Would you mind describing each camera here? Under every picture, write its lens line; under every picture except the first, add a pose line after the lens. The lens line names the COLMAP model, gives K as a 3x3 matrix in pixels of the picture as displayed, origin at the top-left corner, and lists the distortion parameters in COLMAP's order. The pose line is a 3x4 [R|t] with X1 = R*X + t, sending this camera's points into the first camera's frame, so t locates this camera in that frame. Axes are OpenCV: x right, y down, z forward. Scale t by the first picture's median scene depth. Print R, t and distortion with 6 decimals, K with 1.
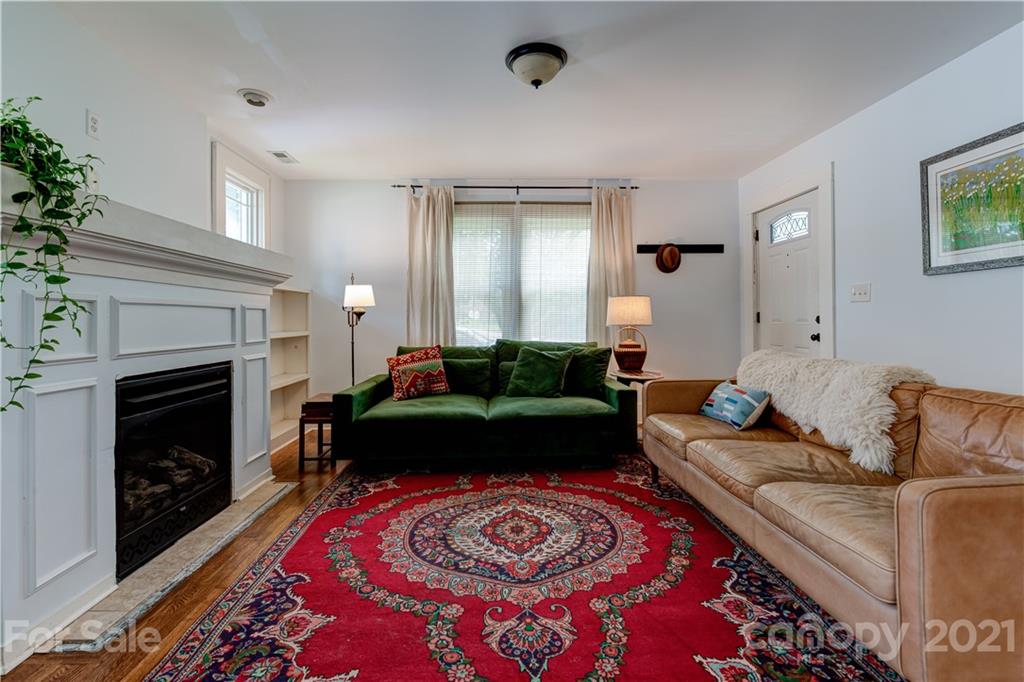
lens RADIAL K [[481.7, 0, 514.5], [0, 481.7, 317.2], [0, 0, 1]] dist [0.001598, -0.000920]
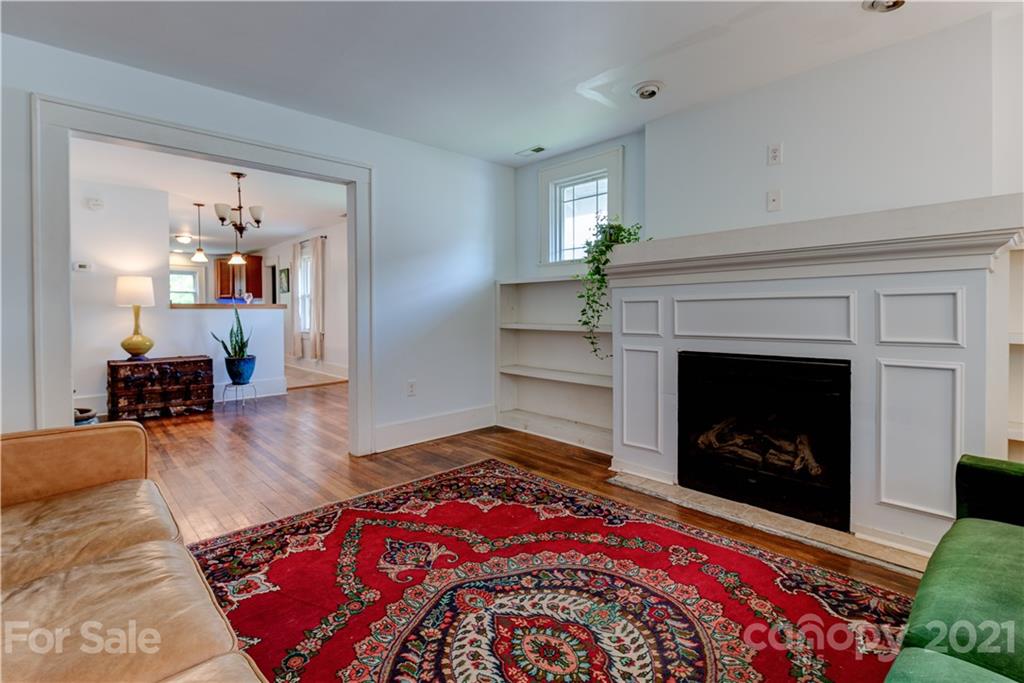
lens RADIAL K [[481.7, 0, 514.5], [0, 481.7, 317.7], [0, 0, 1]] dist [0.001598, -0.000920]
pose [[-0.761036, 0.017260, -0.648480, 0.405213], [0.014598, 0.999849, 0.009480, 0.001417], [0.648546, -0.002252, -0.761173, 1.343372]]
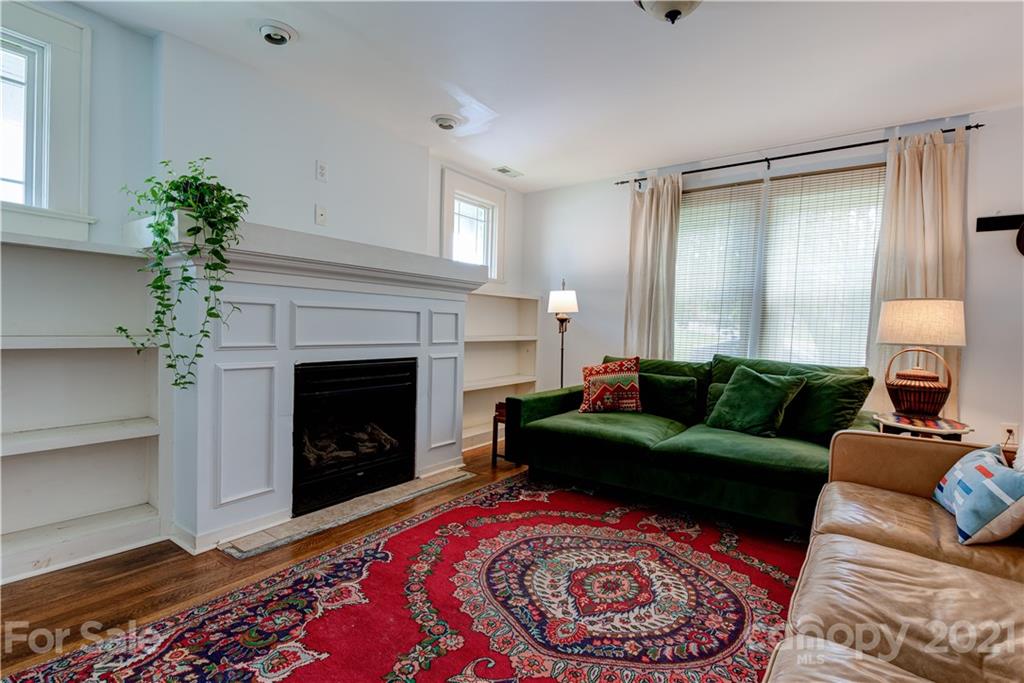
lens RADIAL K [[491.8, 0, 512.0], [0, 491.8, 341.5], [0, 0, 1]] dist [0.002093, -0.001553]
pose [[0.784671, 0.044756, -0.618295, 0.344287], [-0.025413, 0.998874, 0.040054, -0.001569], [0.619392, -0.015716, 0.784925, 0.231242]]
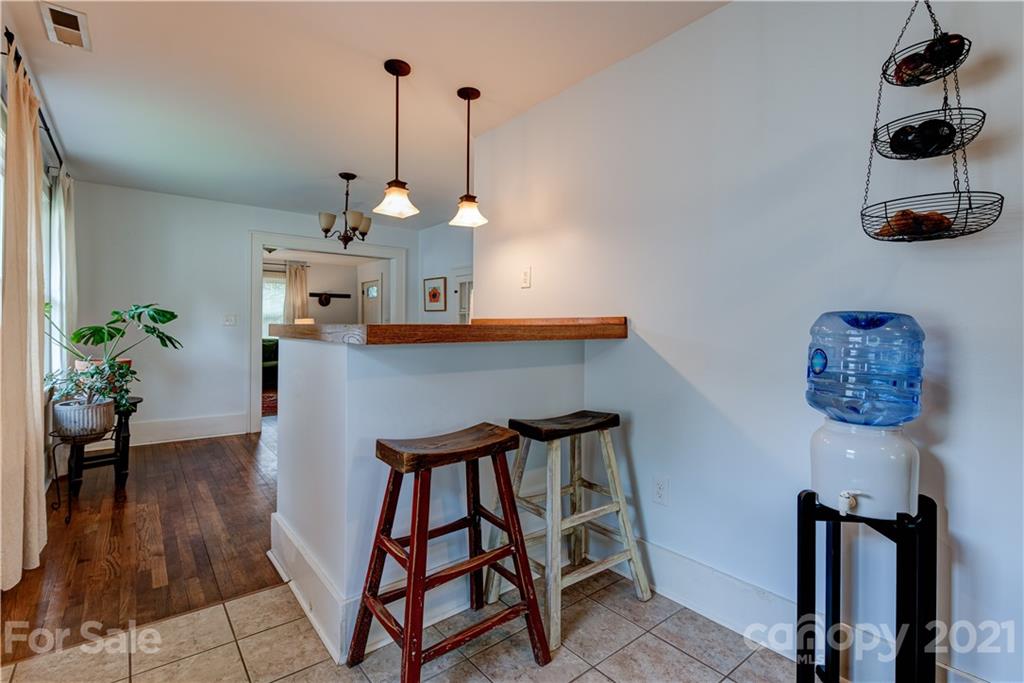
lens RADIAL K [[480.7, 0, 529.7], [0, 480.7, 321.0], [0, 0, 1]] dist [-0.002351, -0.000412]
pose [[0.799881, 0.011299, 0.600053, -0.447765], [-0.014985, 0.999887, 0.001148, -0.079902], [-0.599972, -0.009910, 0.799960, -2.403362]]
